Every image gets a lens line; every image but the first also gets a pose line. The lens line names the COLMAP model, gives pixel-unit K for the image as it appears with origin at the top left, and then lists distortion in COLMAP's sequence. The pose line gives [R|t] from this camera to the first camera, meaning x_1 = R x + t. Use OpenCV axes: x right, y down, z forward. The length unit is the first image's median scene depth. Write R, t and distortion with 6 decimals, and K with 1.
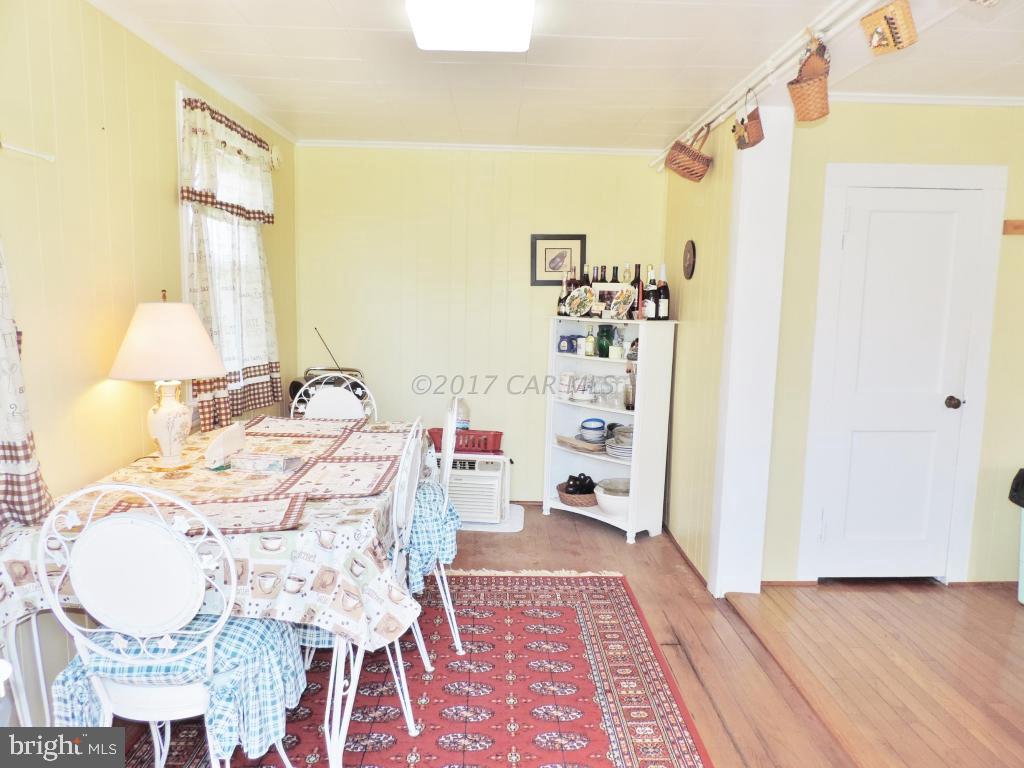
lens RADIAL K [[735.4, 0, 515.3], [0, 735.4, 388.1], [0, 0, 1]] dist [-0.005729, -0.011010]
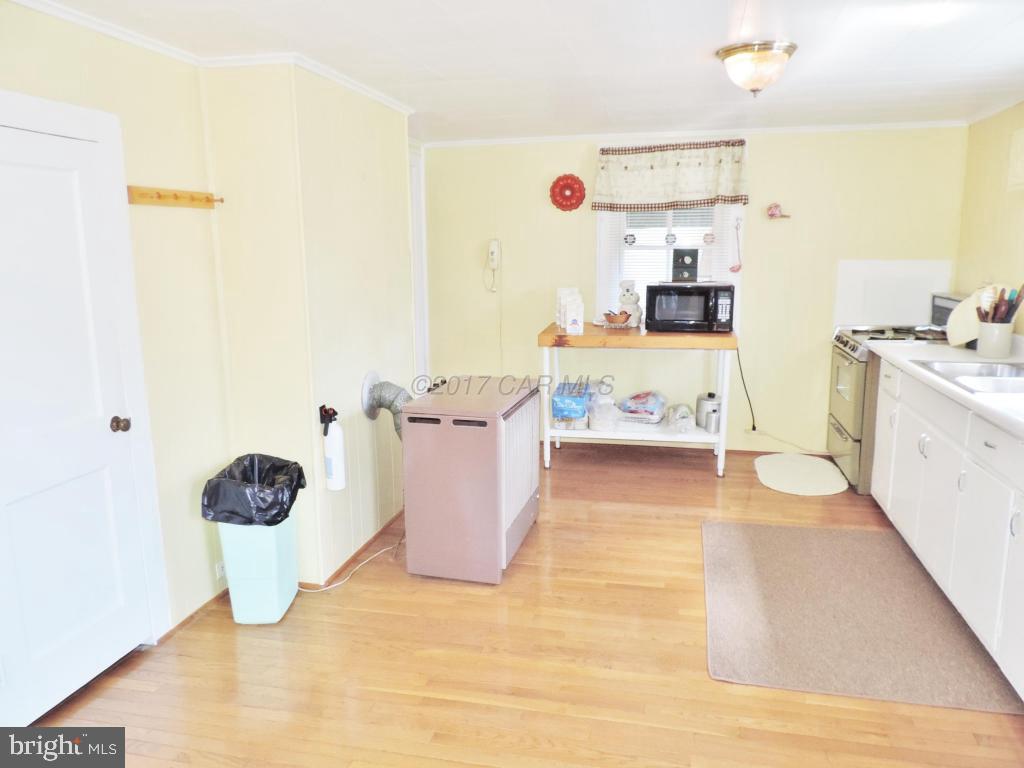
lens RADIAL K [[735.4, 0, 515.3], [0, 735.4, 388.1], [0, 0, 1]] dist [-0.005729, -0.011010]
pose [[0.264756, -0.197873, 0.943796, -0.007586], [0.139679, 0.976268, 0.165498, -0.083419], [-0.954146, 0.088012, 0.286112, 0.372404]]
